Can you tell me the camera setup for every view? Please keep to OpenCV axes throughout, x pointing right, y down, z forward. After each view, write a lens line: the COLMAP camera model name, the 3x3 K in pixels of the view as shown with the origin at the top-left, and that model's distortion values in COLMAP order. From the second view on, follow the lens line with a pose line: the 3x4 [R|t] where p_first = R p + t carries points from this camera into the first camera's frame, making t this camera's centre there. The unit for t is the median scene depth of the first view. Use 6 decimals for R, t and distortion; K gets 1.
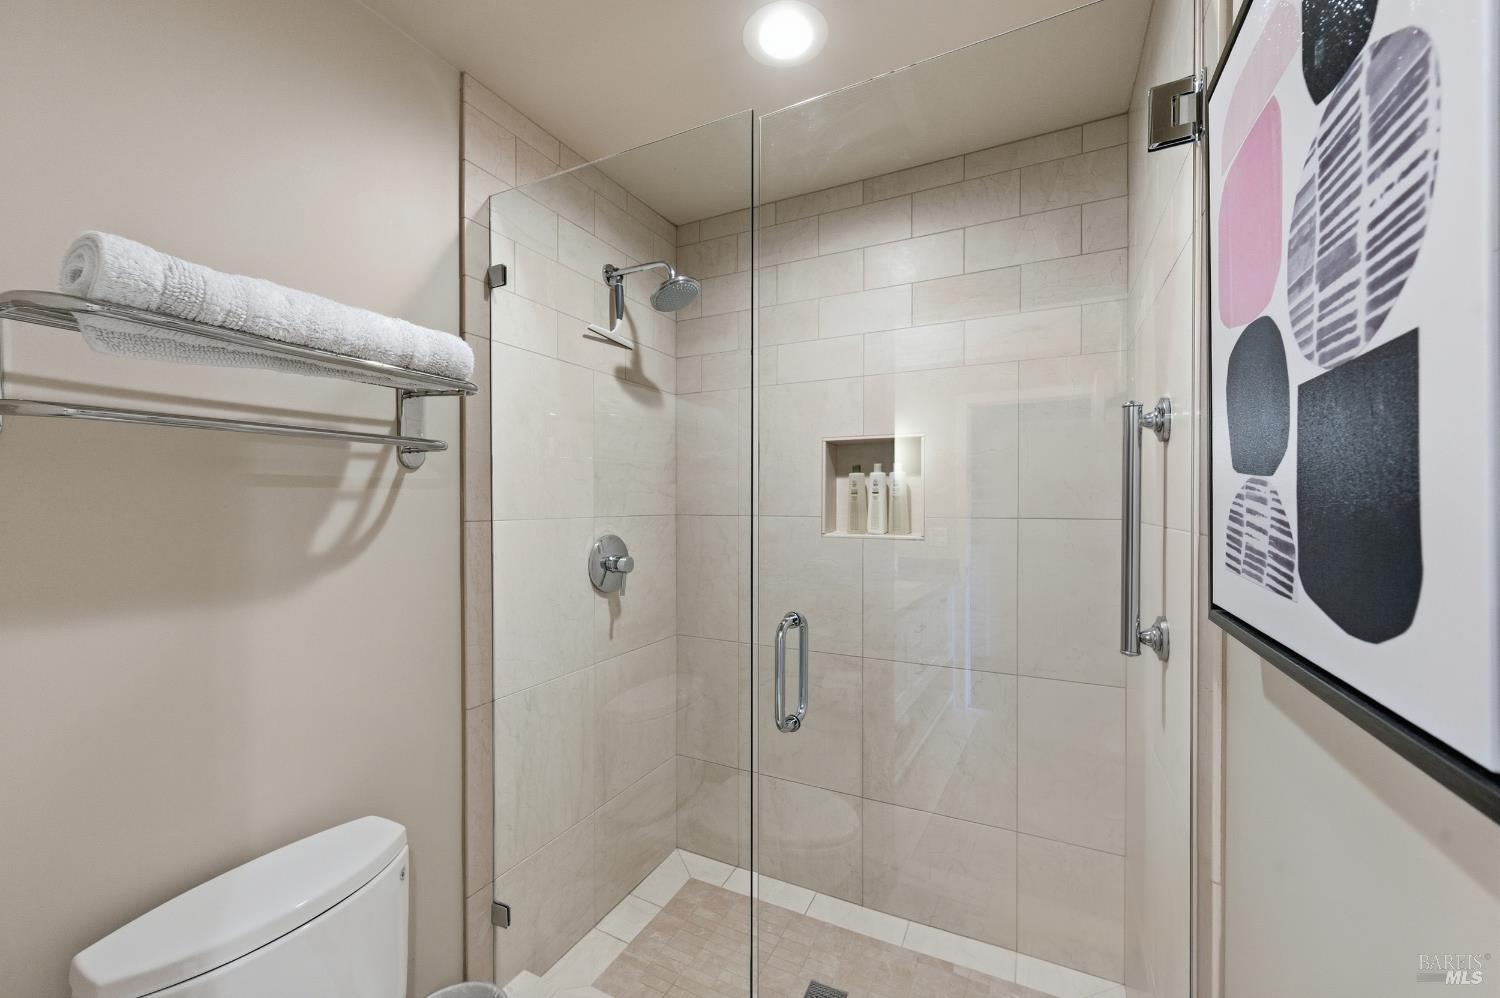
lens RADIAL K [[594.3, 0, 752.3], [0, 594.3, 508.5], [0, 0, 1]] dist [-0.000108, -0.000112]
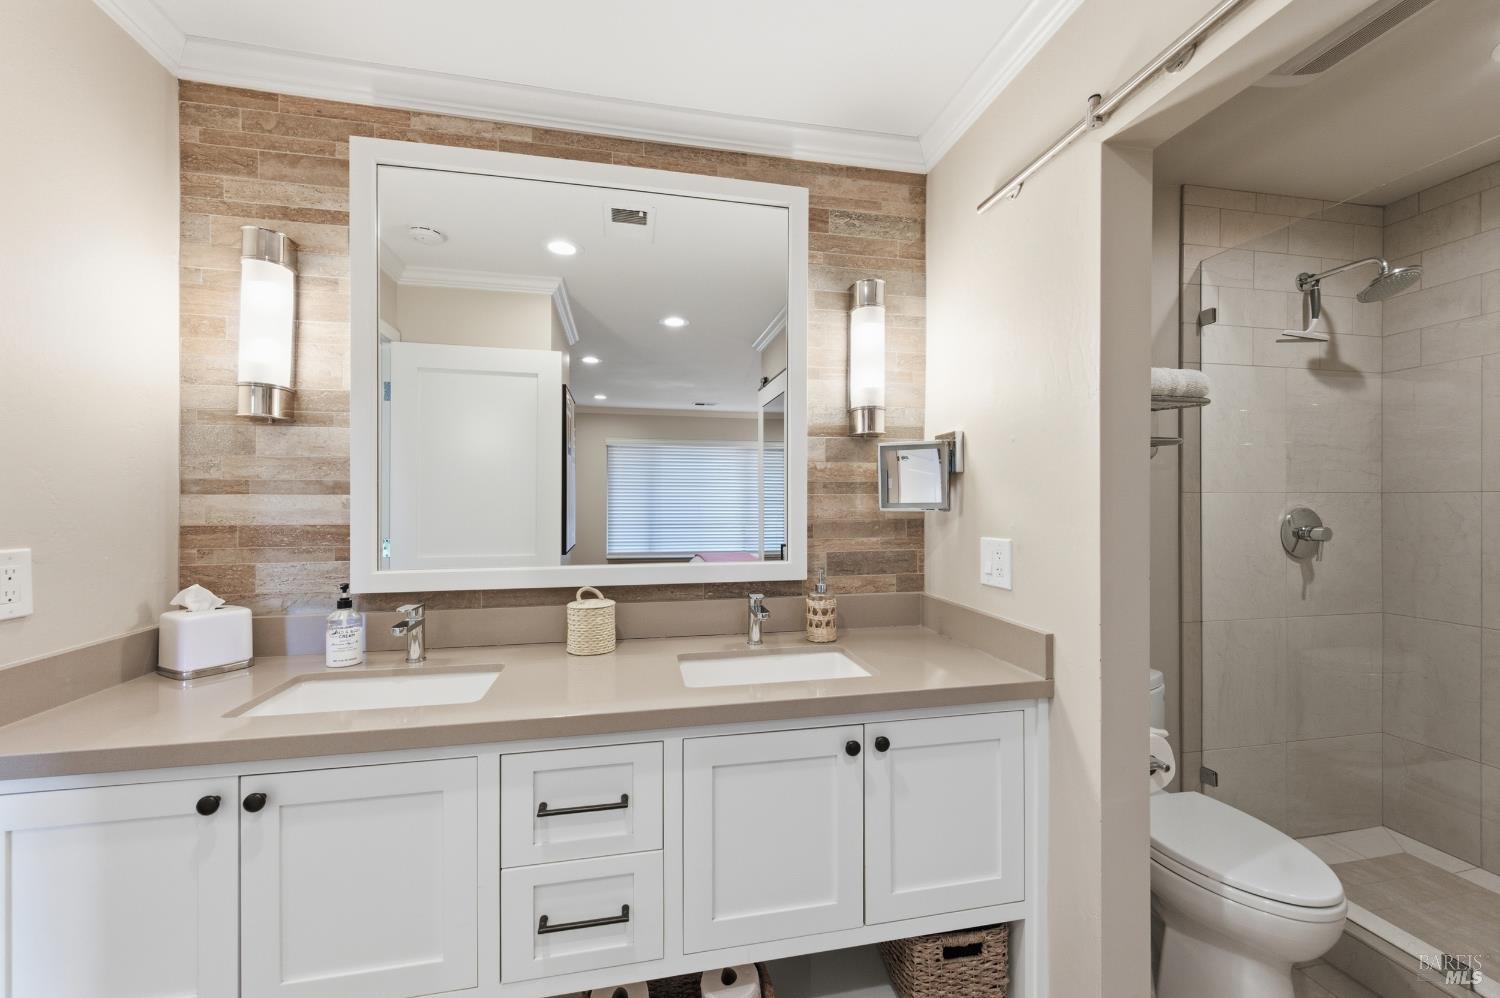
lens RADIAL K [[587.3, 0, 751.9], [0, 587.3, 503.3], [0, 0, 1]] dist [-0.002208, -0.000056]
pose [[0.610519, 0.000919, -0.792001, 0.007015], [-0.005229, 0.999982, -0.002870, 0.044536], [0.791984, 0.005894, 0.610513, -0.539735]]
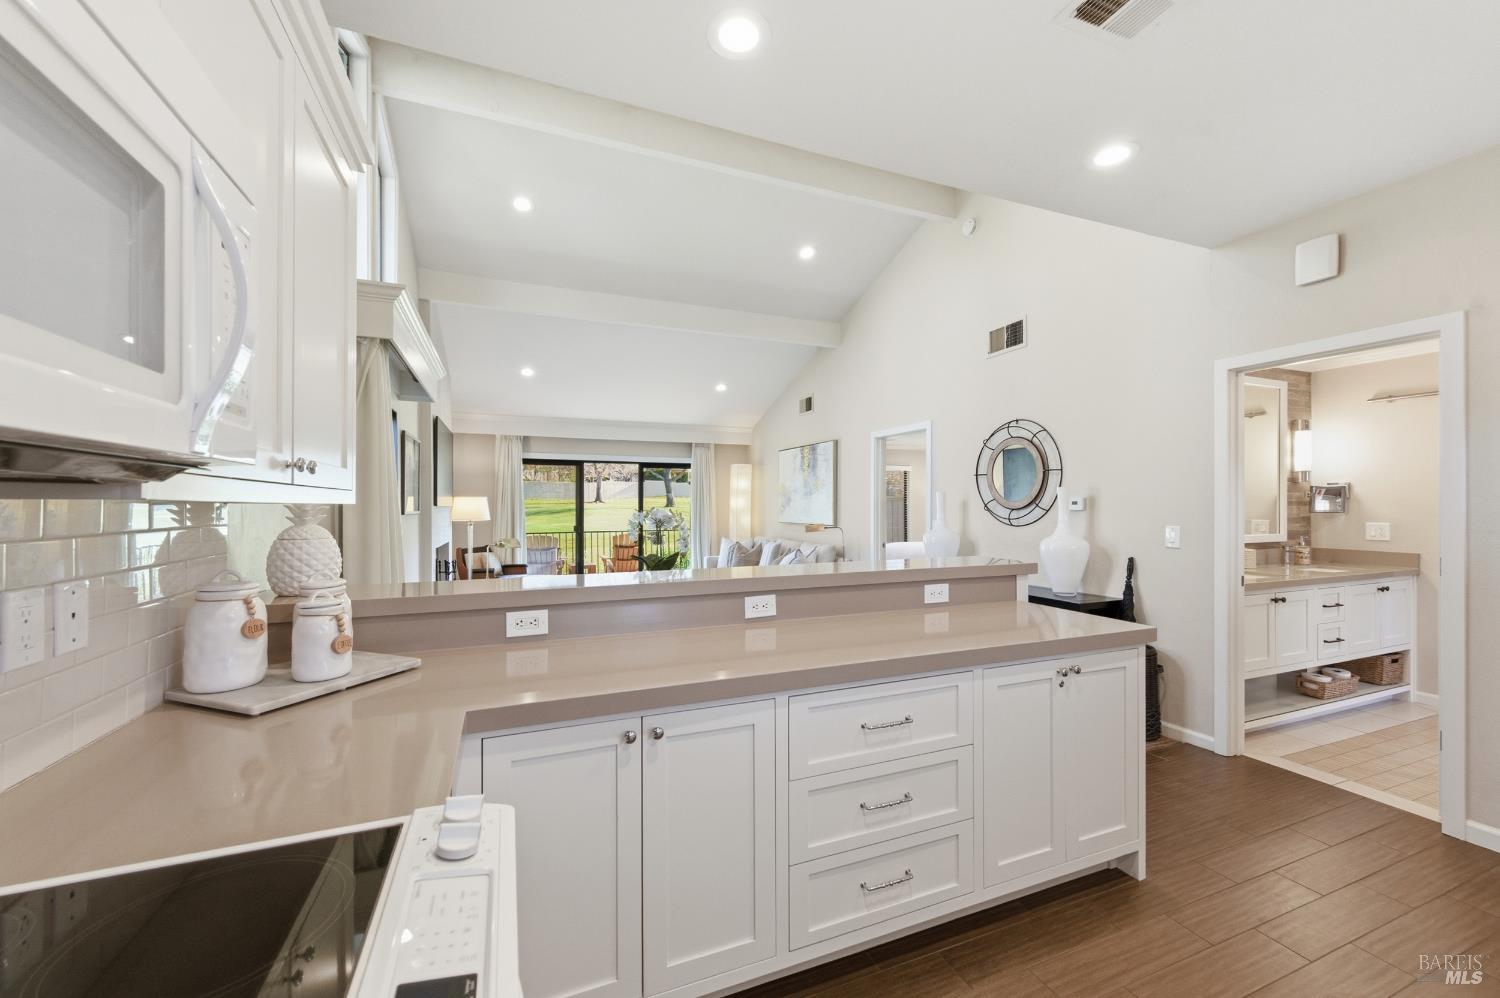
lens RADIAL K [[594.5, 0, 750.2], [0, 594.5, 503.2], [0, 0, 1]] dist [0.000615, -0.000148]
pose [[0.742155, -0.003155, -0.670221, -0.667473], [-0.002280, 0.999971, -0.007232, 0.036322], [0.670225, 0.006895, 0.742126, -2.990808]]
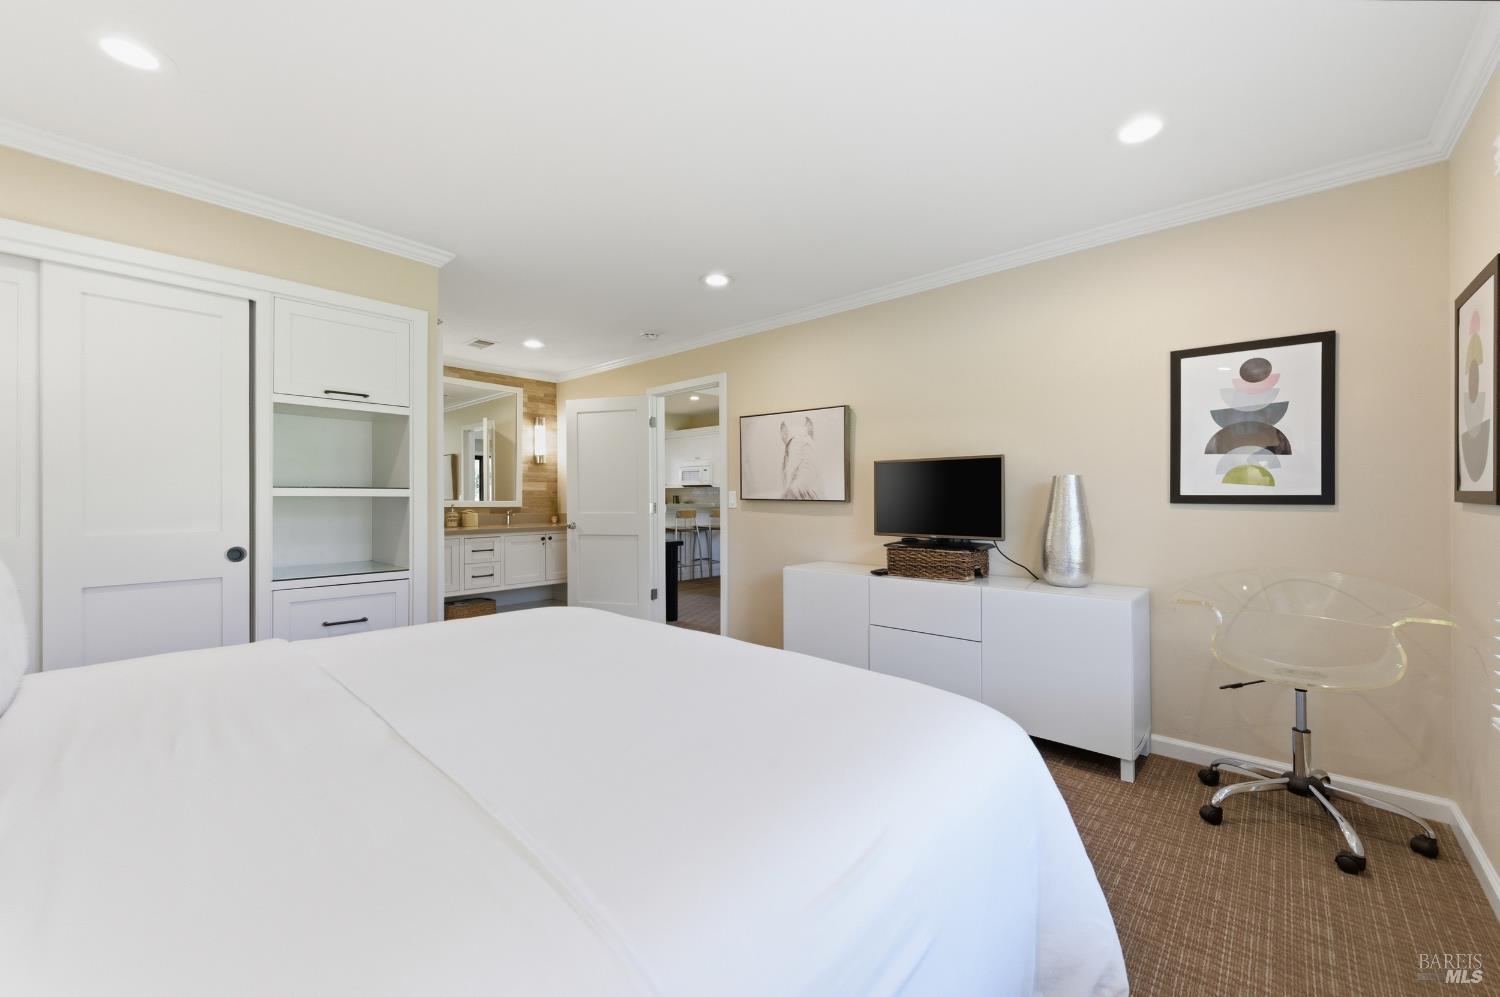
lens RADIAL K [[588.2, 0, 754.9], [0, 588.2, 496.2], [0, 0, 1]] dist [-0.000687, -0.000310]
pose [[0.958477, -0.003814, -0.285144, 1.350594], [0.002083, 0.999978, -0.006373, 0.126813], [0.285162, 0.005515, 0.958463, -2.482426]]
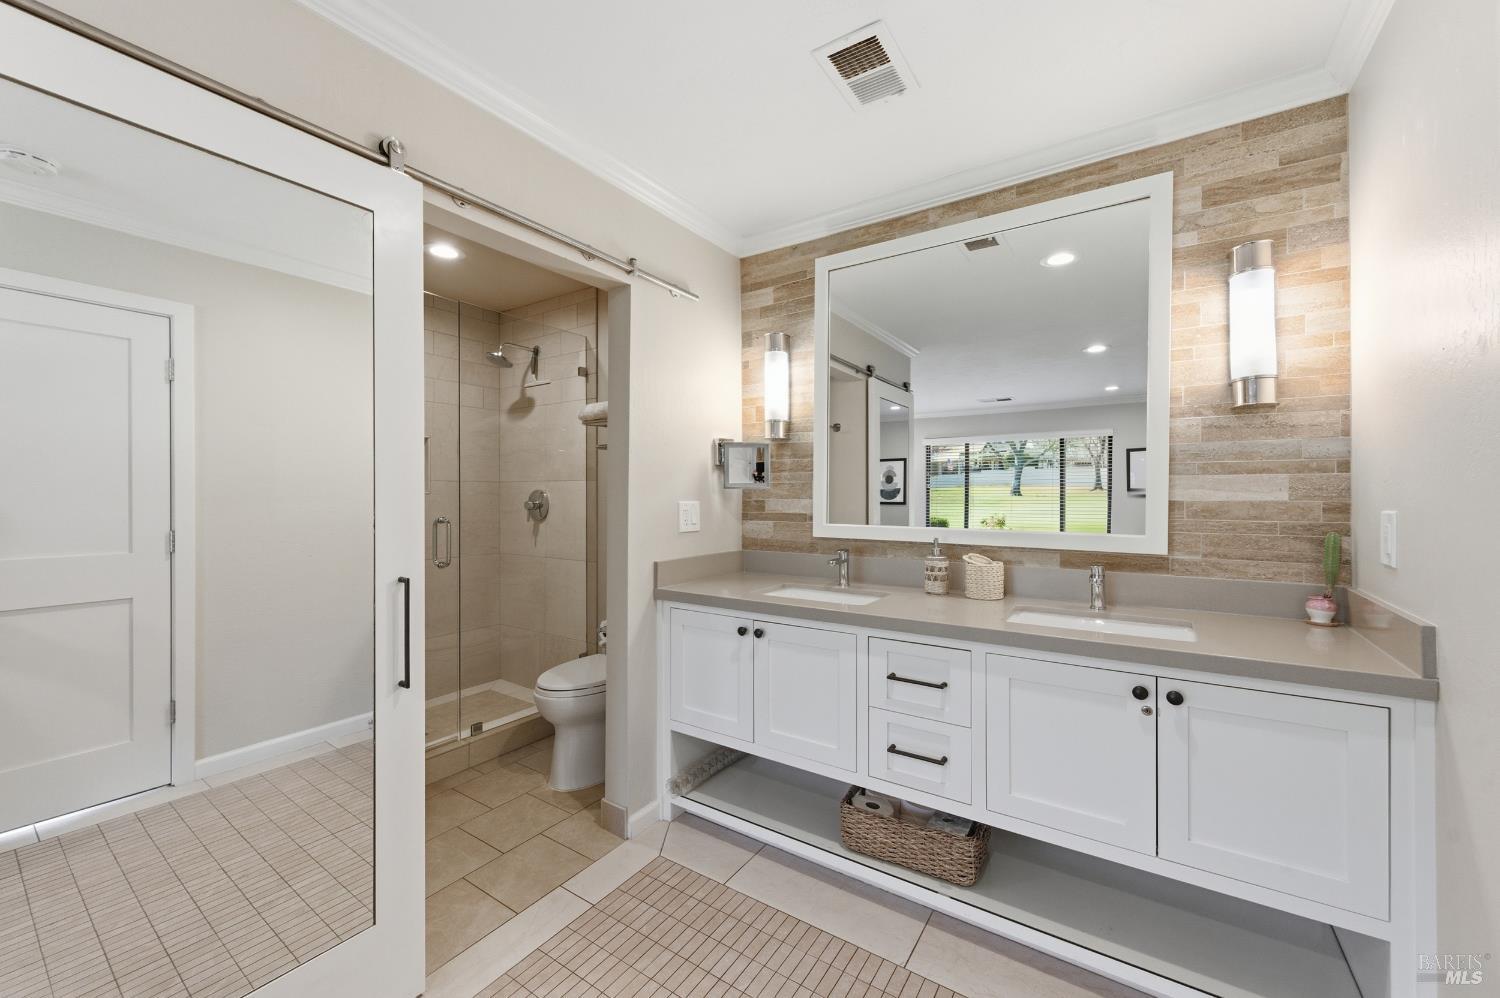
lens RADIAL K [[583.8, 0, 746.9], [0, 583.8, 500.7], [0, 0, 1]] dist [0.000400, -0.000431]
pose [[-0.153074, 0.008413, -0.988179, 0.359466], [-0.001293, 0.999961, 0.008714, 0.065636], [0.988214, 0.002611, -0.153057, -0.430929]]
